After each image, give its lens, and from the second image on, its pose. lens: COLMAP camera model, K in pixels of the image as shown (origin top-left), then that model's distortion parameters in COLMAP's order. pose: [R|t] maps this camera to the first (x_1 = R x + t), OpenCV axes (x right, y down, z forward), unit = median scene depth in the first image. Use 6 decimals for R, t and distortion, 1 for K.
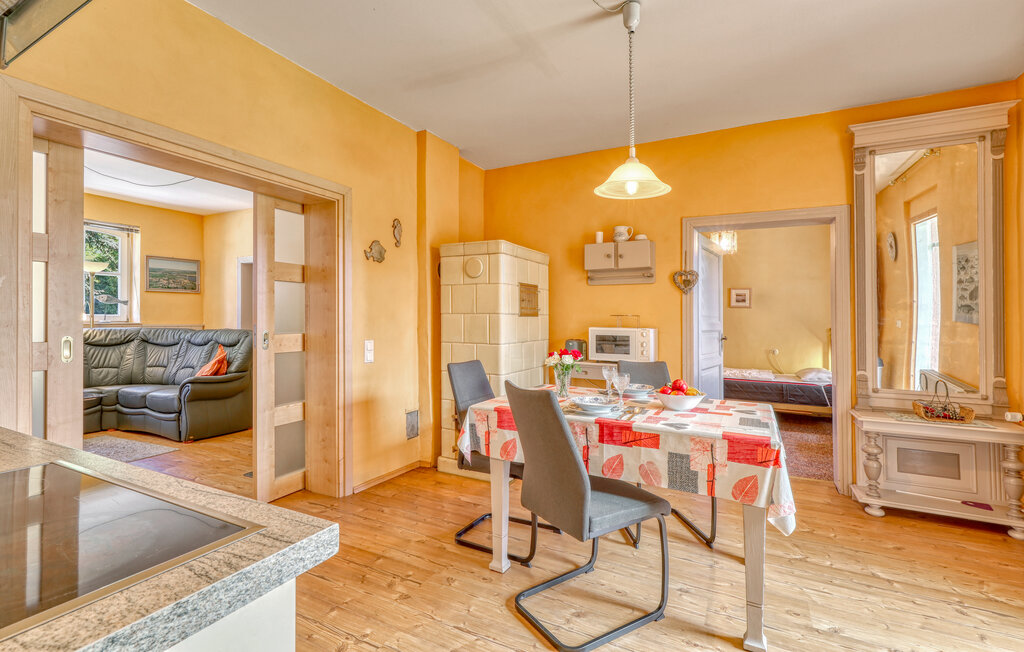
lens RADIAL K [[467.0, 0, 513.0], [0, 467.0, 314.0], [0, 0, 1]] dist [0.000730, 0.000103]
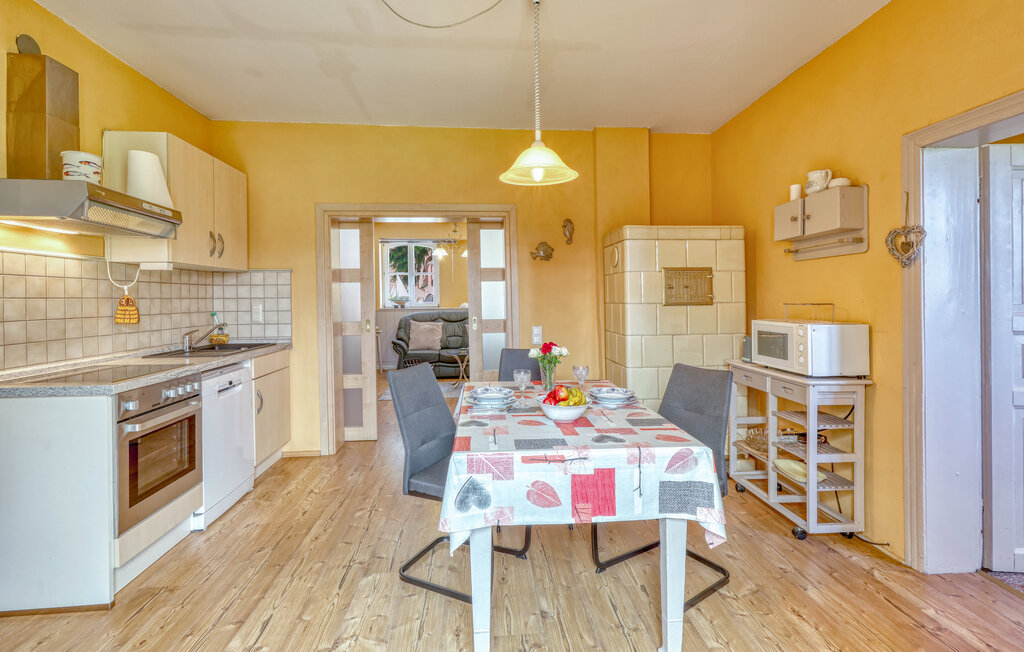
lens RADIAL K [[462.1, 0, 512.0], [0, 462.1, 326.0], [0, 0, 1]] dist [0.001445, 0.000348]
pose [[0.533206, 0.037737, -0.845143, 0.605419], [0.023557, 0.997955, 0.059423, -0.015680], [0.845657, -0.051594, 0.531226, 0.277776]]
